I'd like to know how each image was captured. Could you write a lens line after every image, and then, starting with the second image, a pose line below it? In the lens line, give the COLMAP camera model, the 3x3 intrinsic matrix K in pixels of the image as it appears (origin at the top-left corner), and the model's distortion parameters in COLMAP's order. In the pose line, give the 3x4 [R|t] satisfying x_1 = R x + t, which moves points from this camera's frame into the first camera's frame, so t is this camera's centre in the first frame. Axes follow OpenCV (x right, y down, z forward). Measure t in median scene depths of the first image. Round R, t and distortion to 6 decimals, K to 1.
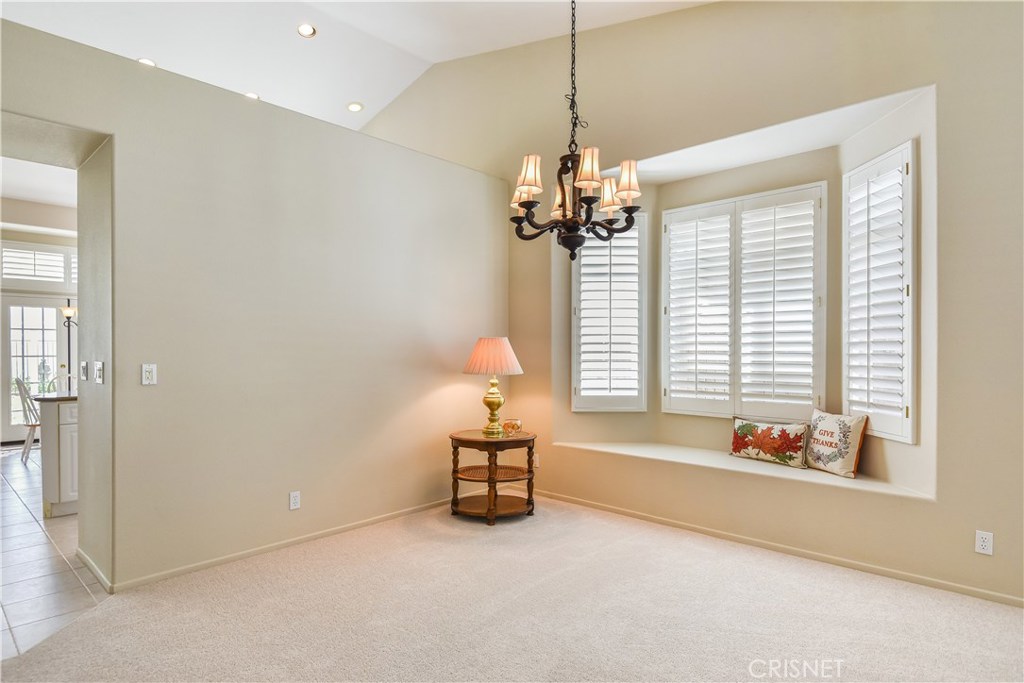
lens RADIAL K [[573.0, 0, 515.6], [0, 573.0, 354.8], [0, 0, 1]] dist [0.022532, 0.000191]
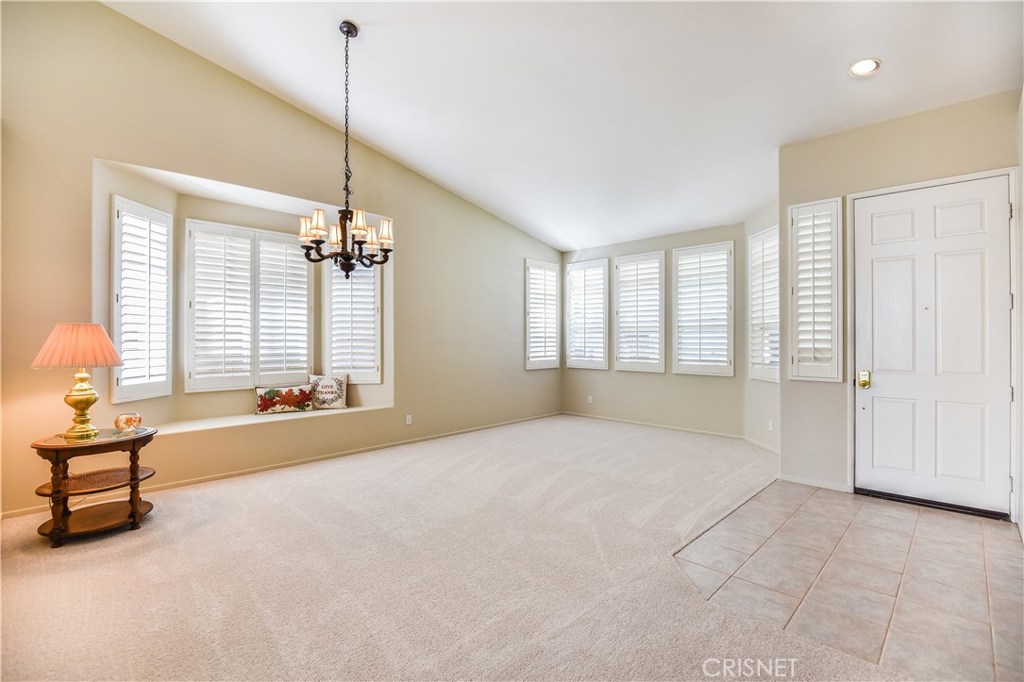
lens RADIAL K [[468.3, 0, 512.0], [0, 468.3, 341.0], [0, 0, 1]] dist [-0.001079, -0.000200]
pose [[0.026993, -0.005466, 0.999621, -0.752189], [0.008890, 0.999947, 0.005228, -0.003105], [-0.999596, 0.008745, 0.027040, 0.364642]]
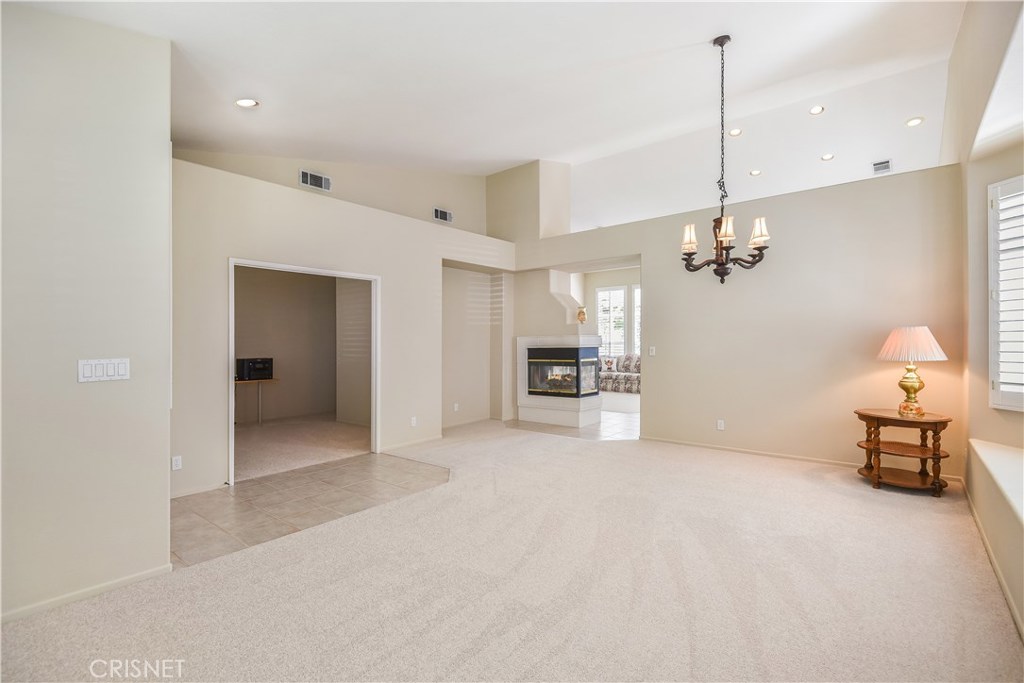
lens RADIAL K [[469.7, 0, 512.0], [0, 469.7, 341.5], [0, 0, 1]] dist [-0.001121, -0.000176]
pose [[0.057947, 0.001573, -0.998318, 0.897471], [0.000794, 0.999998, 0.001622, -0.006268], [0.998319, -0.000886, 0.057946, 0.244188]]
